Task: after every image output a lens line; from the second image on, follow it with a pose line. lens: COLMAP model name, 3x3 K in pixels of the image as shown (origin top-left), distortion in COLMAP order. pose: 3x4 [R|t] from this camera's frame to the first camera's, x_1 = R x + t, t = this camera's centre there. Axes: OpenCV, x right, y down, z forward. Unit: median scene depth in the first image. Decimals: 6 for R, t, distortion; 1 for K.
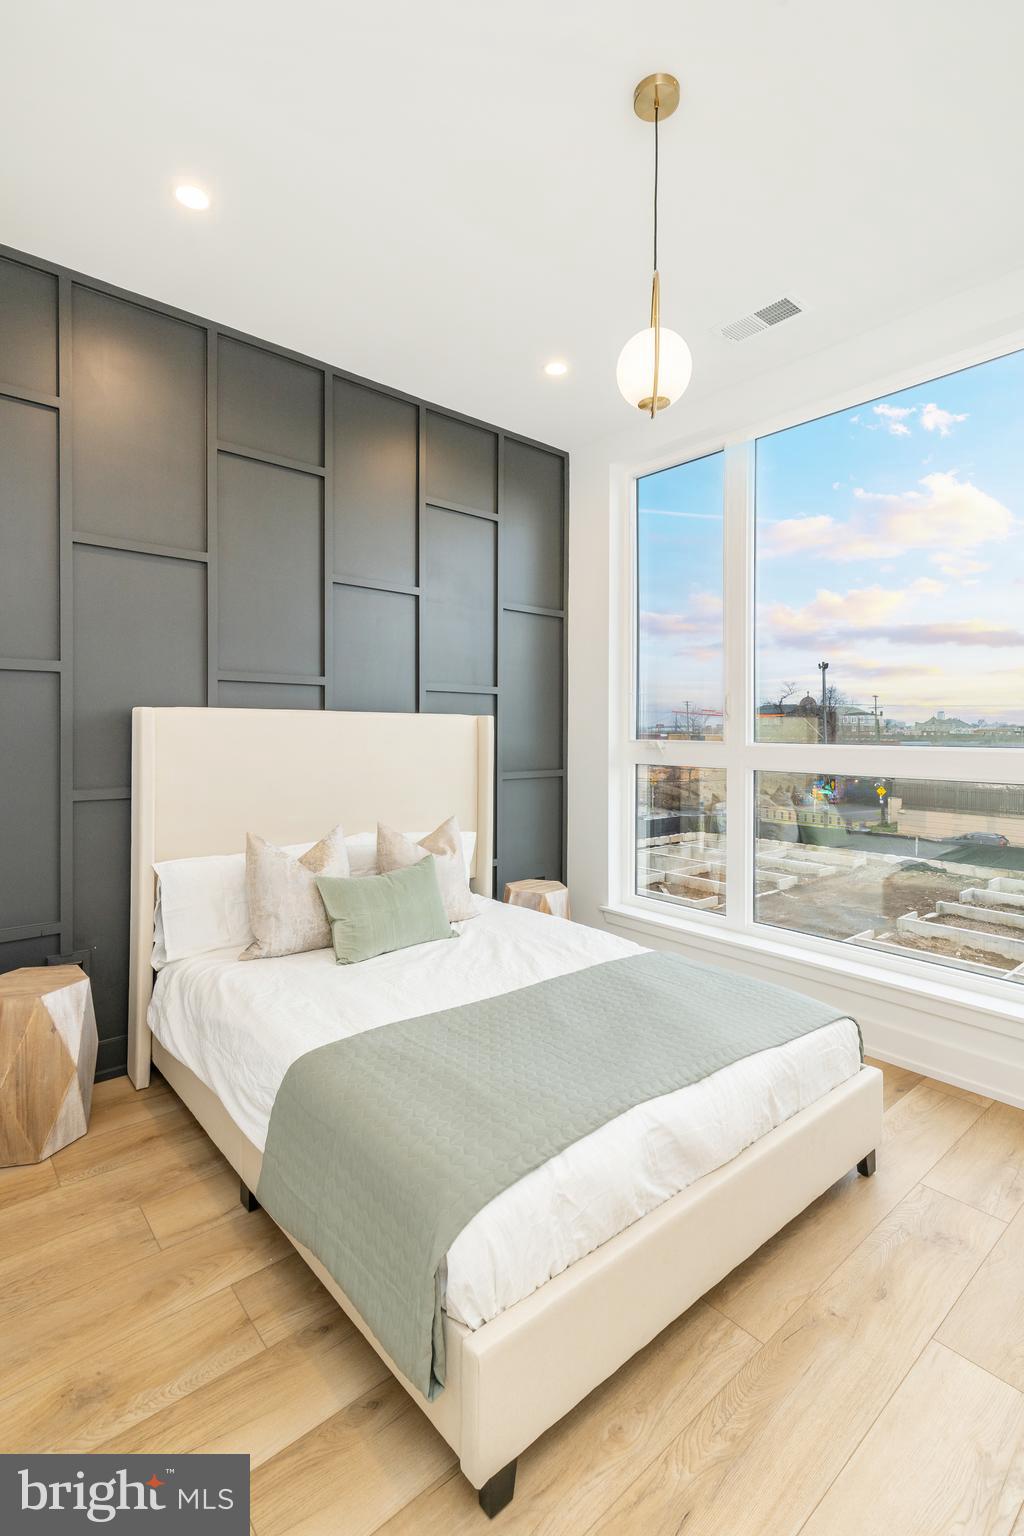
lens RADIAL K [[694.0, 0, 518.8], [0, 694.0, 739.3], [0, 0, 1]] dist [0.005558, -0.001643]
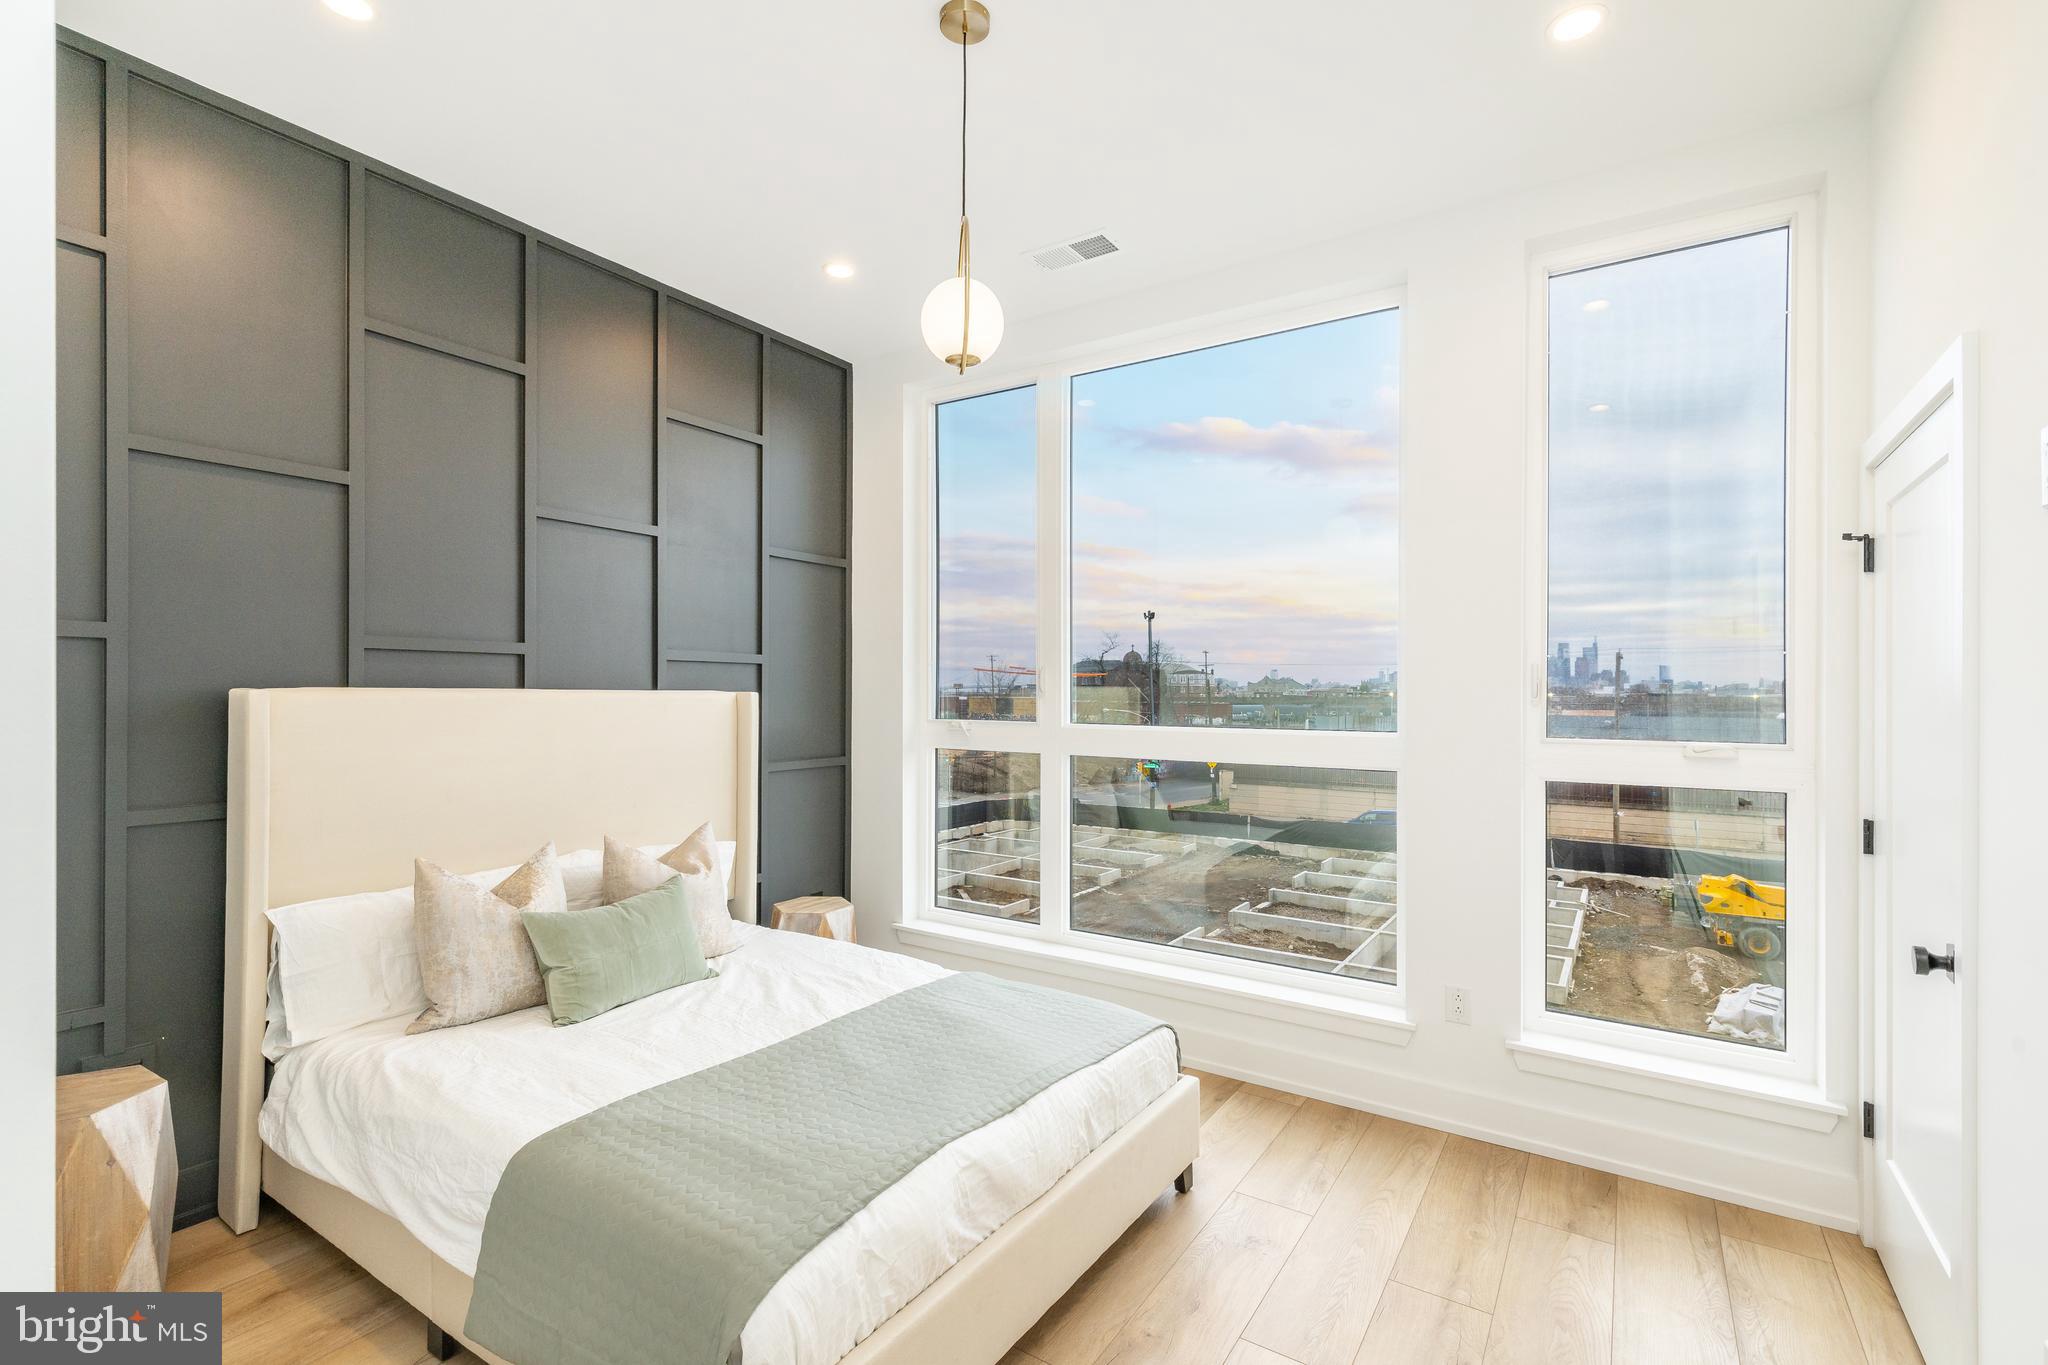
lens RADIAL K [[925.3, 0, 1031.7], [0, 925.3, 687.4], [0, 0, 1]] dist [0.005558, -0.001643]
pose [[0.960214, 0.000281, 0.279266, -0.038013], [0.002081, 0.999965, -0.008162, -0.036254], [-0.279259, 0.008419, 0.960179, -0.119462]]
